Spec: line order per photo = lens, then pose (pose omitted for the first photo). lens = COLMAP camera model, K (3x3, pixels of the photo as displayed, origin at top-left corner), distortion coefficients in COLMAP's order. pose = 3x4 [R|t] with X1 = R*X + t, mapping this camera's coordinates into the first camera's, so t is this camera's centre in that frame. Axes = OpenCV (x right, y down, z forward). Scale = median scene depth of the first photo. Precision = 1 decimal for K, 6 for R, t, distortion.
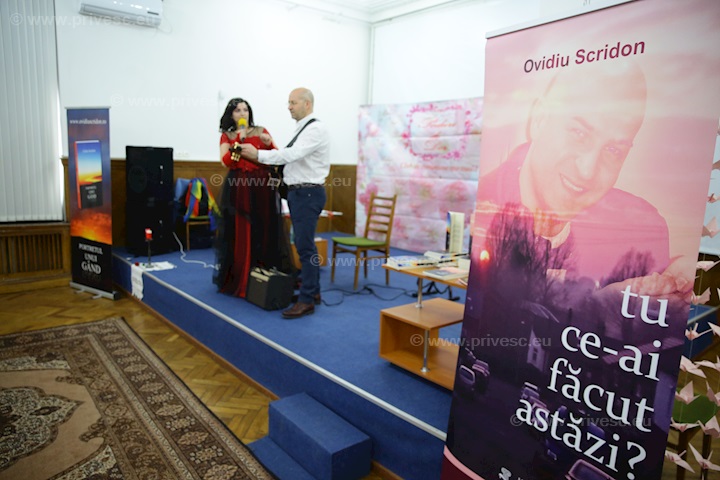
lens RADIAL K [[499.6, 0, 360.7], [0, 499.6, 237.3], [0, 0, 1]] dist [-0.059768, 0.024387]
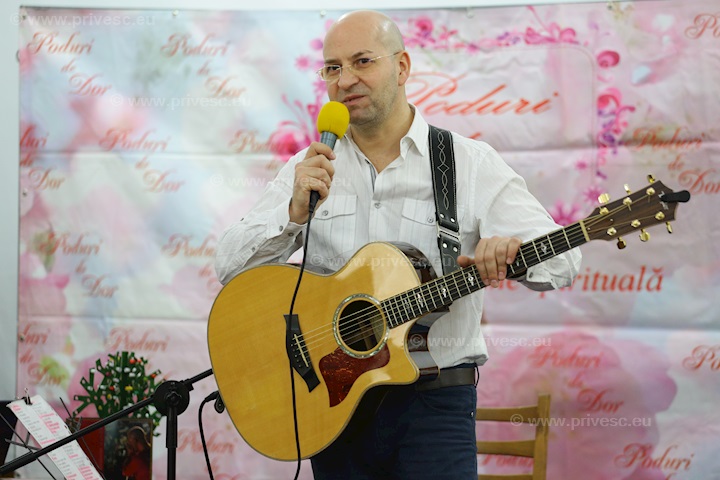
lens RADIAL K [[2525.0, 0, 355.6], [0, 2525.0, 246.0], [0, 0, 1]] dist [0.448095, 0.000000]
pose [[0.888549, -0.019210, 0.458379, -0.499146], [0.085086, 0.988690, -0.123501, -0.009777], [-0.450822, 0.148738, 0.880134, -0.061358]]
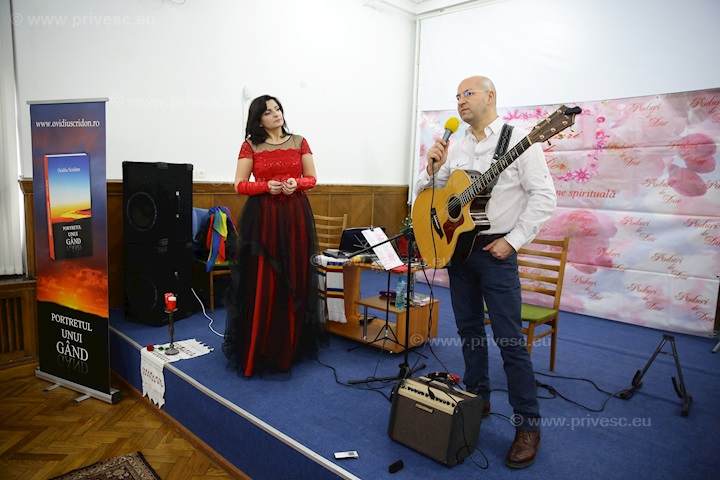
lens RADIAL K [[483.1, 0, 363.8], [0, 483.1, 240.7], [0, 0, 1]] dist [-0.066609, 0.030861]
pose [[0.994550, -0.015588, 0.103092, -0.222563], [0.017822, 0.999625, -0.020780, -0.060459], [-0.102730, 0.022504, 0.994455, 0.332999]]
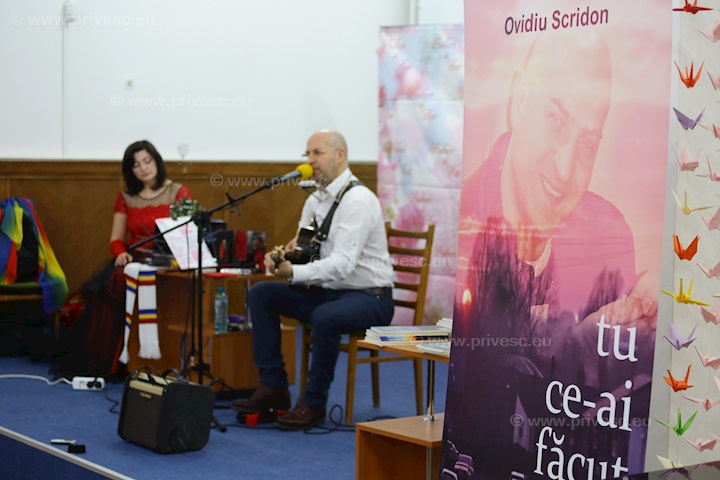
lens RADIAL K [[1481.8, 0, 359.6], [0, 1481.8, 241.0], [0, 0, 1]] dist [-0.245880, 0.000000]
pose [[0.997772, -0.013161, -0.065400, 0.077366], [0.007217, 0.995889, -0.090299, 0.046343], [0.066320, 0.089626, 0.993765, -0.330762]]
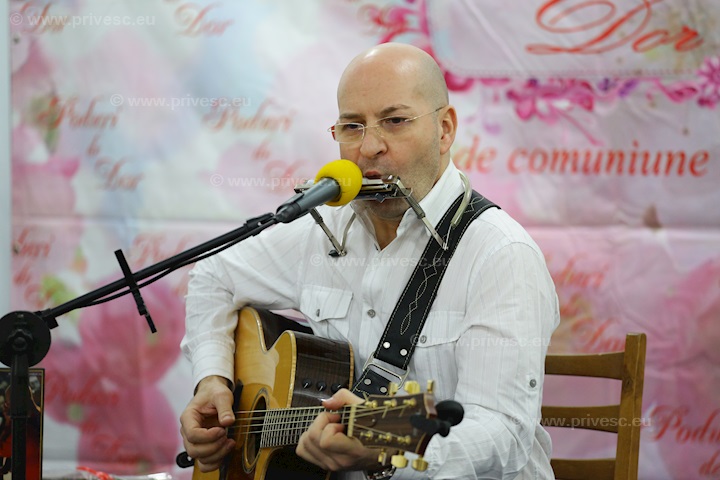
lens RADIAL K [[3244.9, 0, 362.1], [0, 3244.9, 242.4], [0, 0, 1]] dist [1.075901, 0.000000]
pose [[0.946887, -0.034173, 0.319746, -0.291536], [0.070724, 0.992122, -0.103407, -0.011771], [-0.313694, 0.120528, 0.941844, 0.041118]]
